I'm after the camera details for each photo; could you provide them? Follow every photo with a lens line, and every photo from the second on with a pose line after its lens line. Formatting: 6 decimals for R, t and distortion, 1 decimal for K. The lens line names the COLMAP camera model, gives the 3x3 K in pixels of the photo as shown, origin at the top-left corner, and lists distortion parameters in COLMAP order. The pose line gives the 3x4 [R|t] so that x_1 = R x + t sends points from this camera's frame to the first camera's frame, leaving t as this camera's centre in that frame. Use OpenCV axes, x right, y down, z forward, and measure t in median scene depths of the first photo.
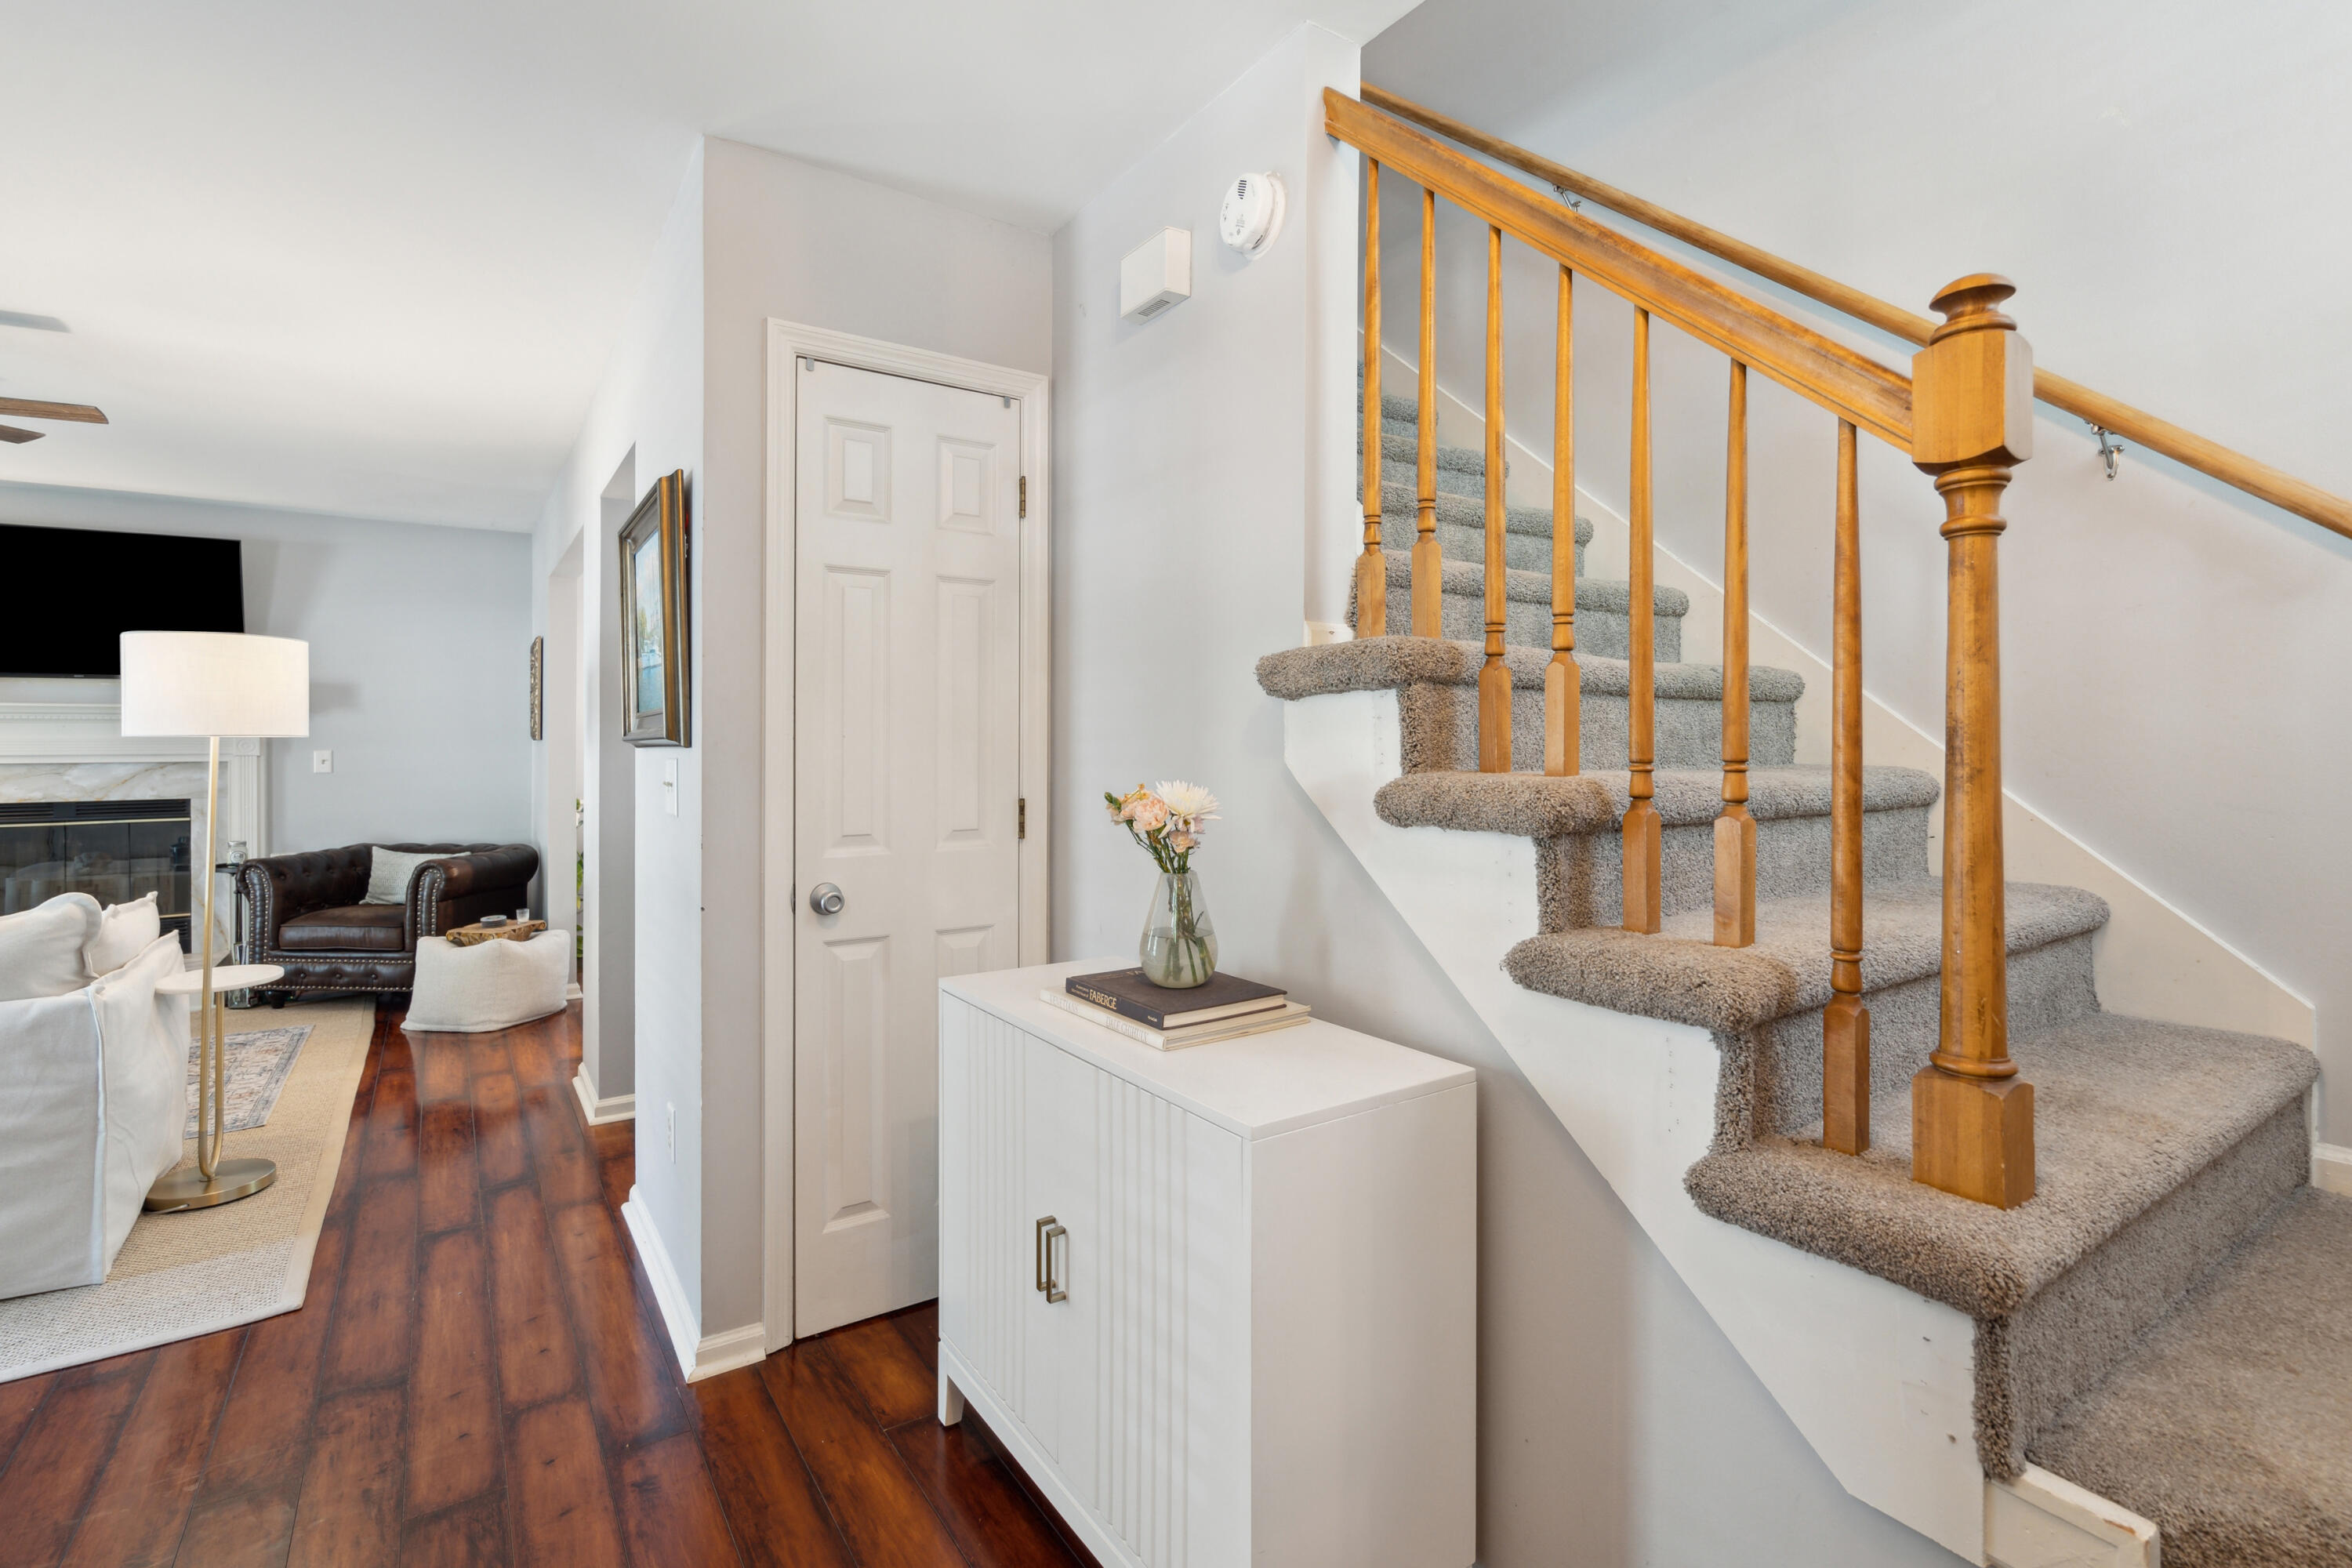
lens RADIAL K [[1074.1, 0, 1165.0], [0, 1074.1, 753.0], [0, 0, 1]] dist [-0.002278, 0.000346]
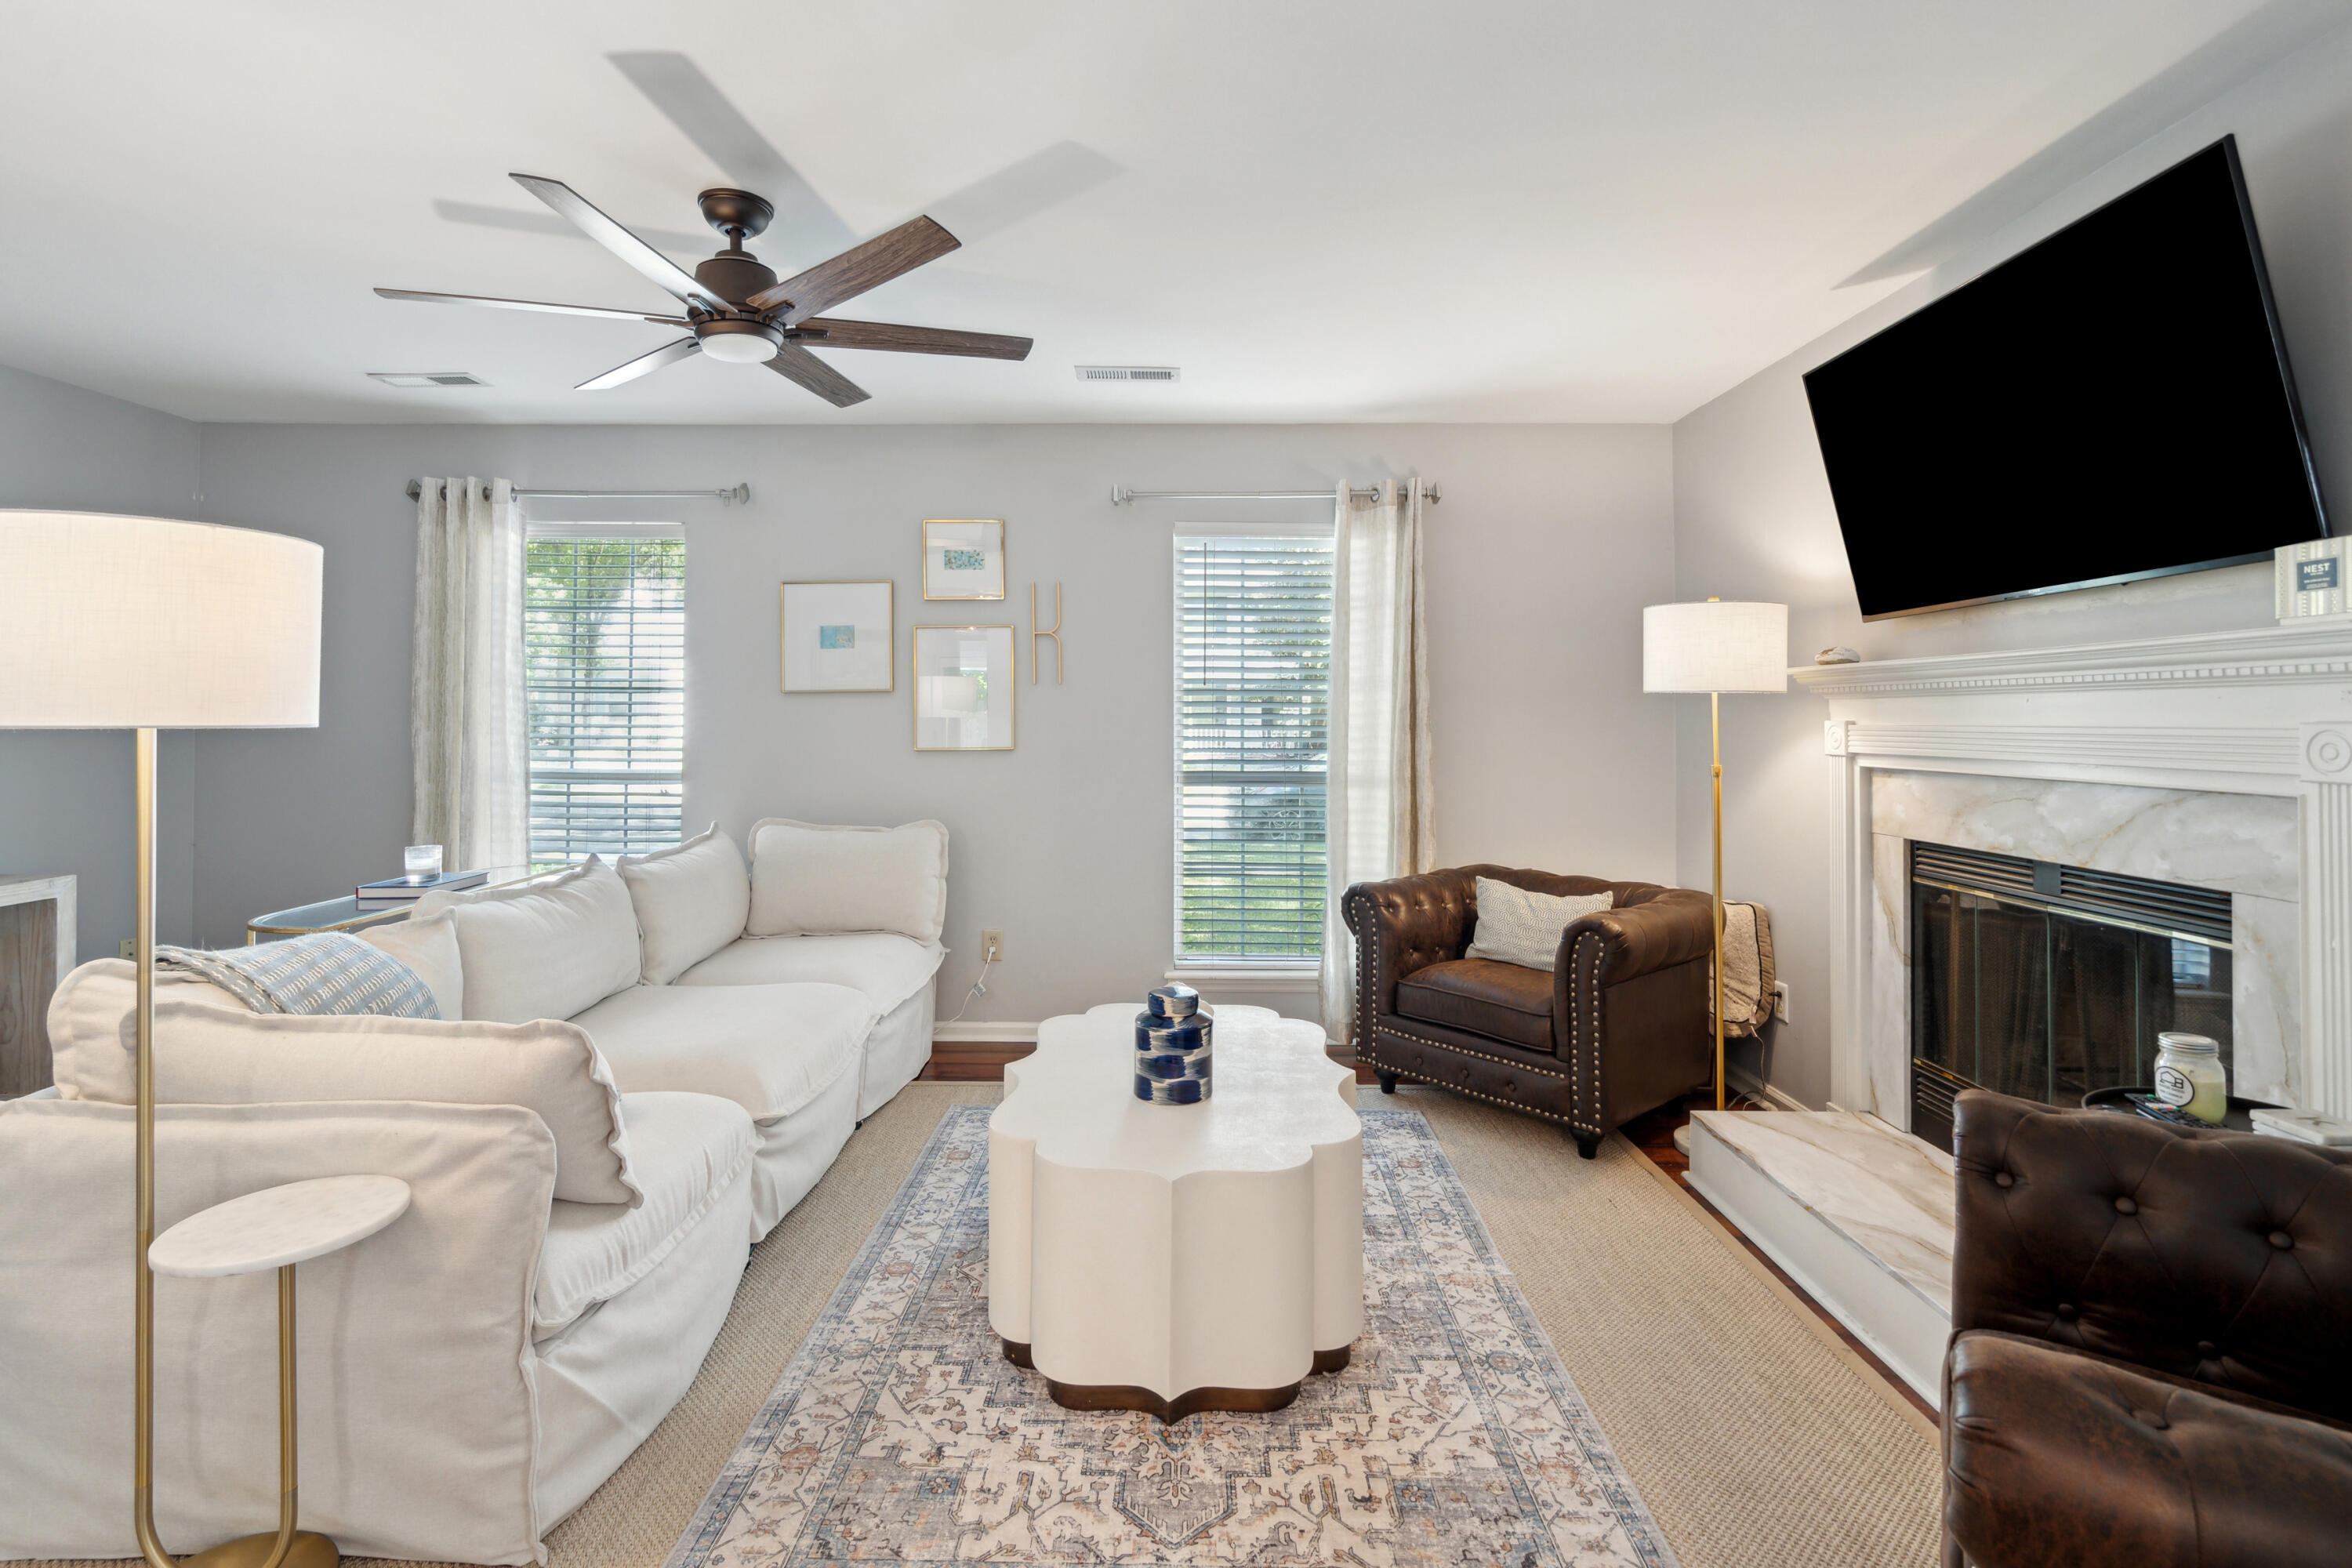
lens RADIAL K [[1106.8, 0, 1142.2], [0, 1106.8, 706.4], [0, 0, 1]] dist [0.016323, 0.000223]
pose [[-0.576340, -0.010367, -0.817144, -0.411857], [-0.014410, 0.999893, -0.002522, -0.015578], [0.817083, 0.010322, -0.576428, 0.987282]]
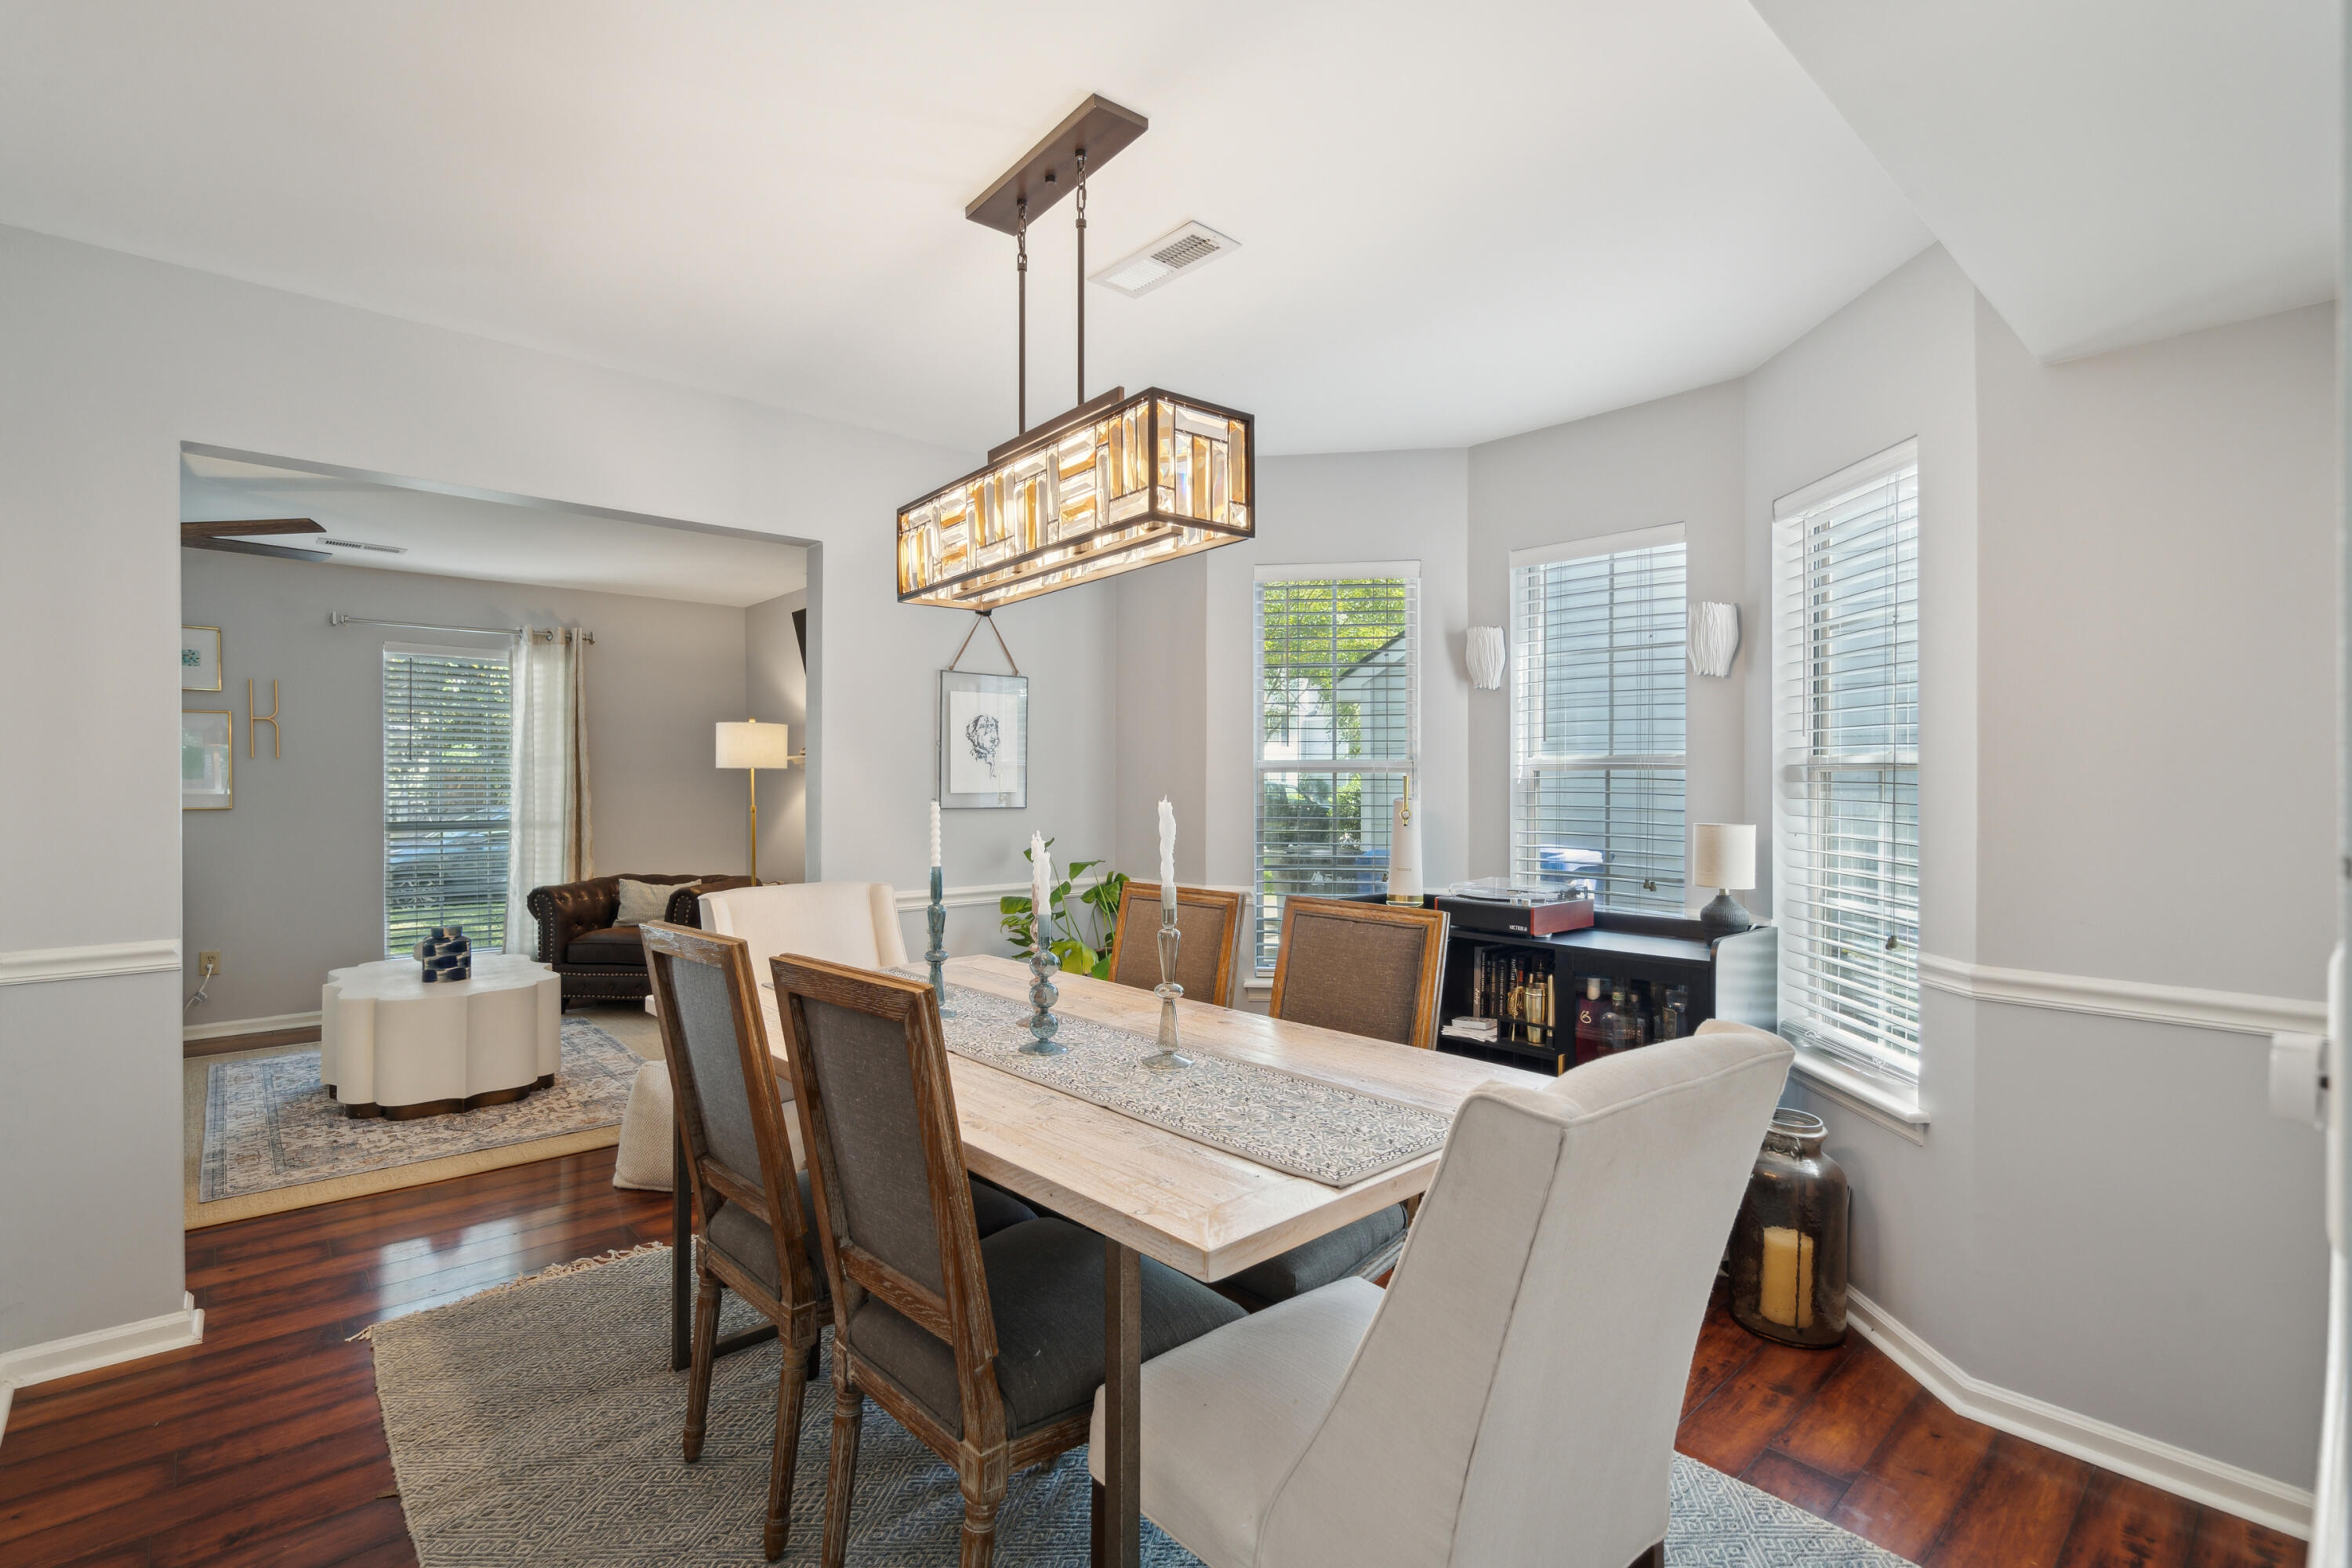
lens RADIAL K [[1057.0, 0, 1176.0], [0, 1057.0, 784.0], [0, 0, 1]] dist [-0.002279, -0.011205]
pose [[0.162000, -0.003274, -0.986785, 0.122845], [-0.012705, 0.999905, -0.005404, -0.012325], [0.986709, 0.013412, 0.161943, 1.166879]]
